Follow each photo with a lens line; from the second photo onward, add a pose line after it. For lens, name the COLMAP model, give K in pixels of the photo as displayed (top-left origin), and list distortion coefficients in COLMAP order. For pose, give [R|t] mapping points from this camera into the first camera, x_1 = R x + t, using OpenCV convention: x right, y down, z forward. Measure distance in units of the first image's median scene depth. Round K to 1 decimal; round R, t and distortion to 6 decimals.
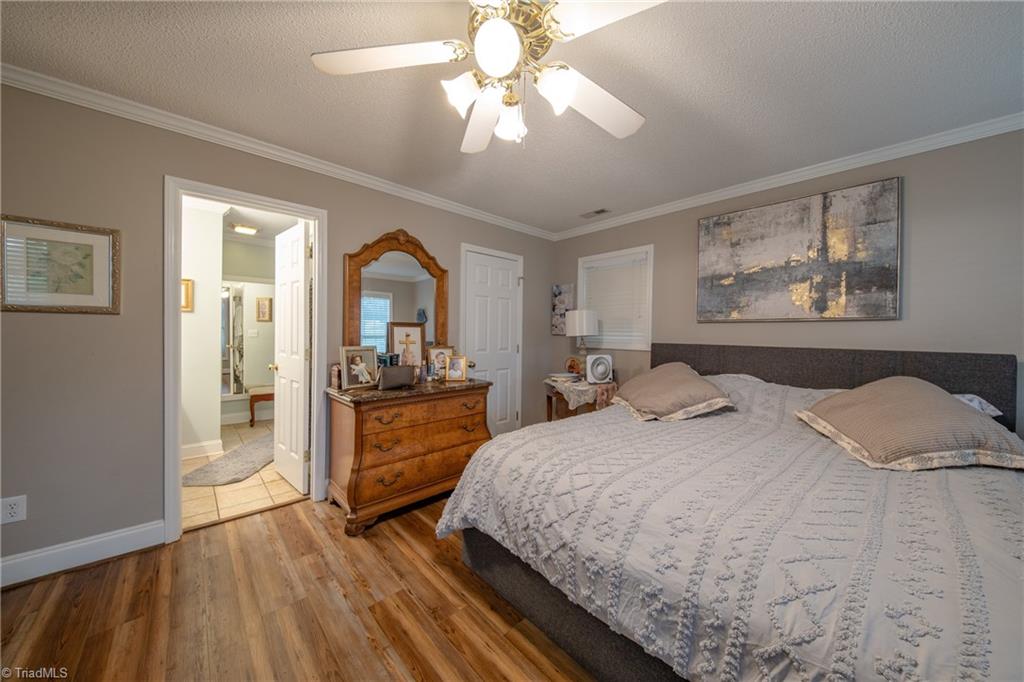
lens RADIAL K [[345.7, 0, 517.4], [0, 345.7, 335.0], [0, 0, 1]] dist [0.037348, -0.017411]
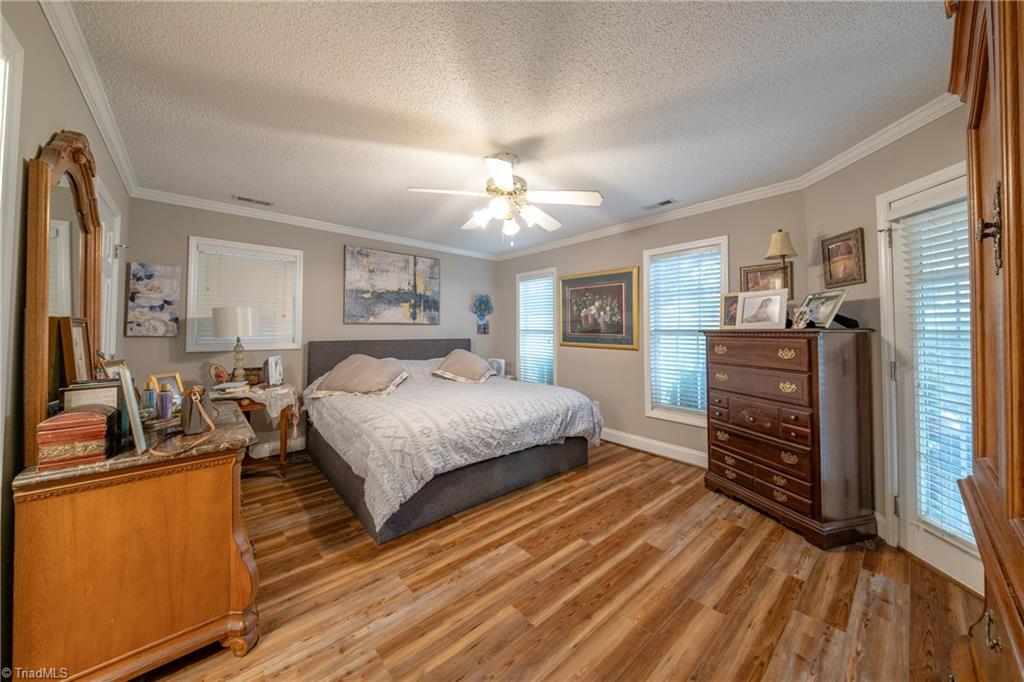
lens RADIAL K [[345.7, 0, 517.4], [0, 345.7, 335.0], [0, 0, 1]] dist [0.037348, -0.017411]
pose [[0.020271, -0.011406, 0.999729, -0.961175], [0.016464, 0.999803, 0.011073, 0.001486], [-0.999659, 0.016235, 0.020454, 0.433334]]
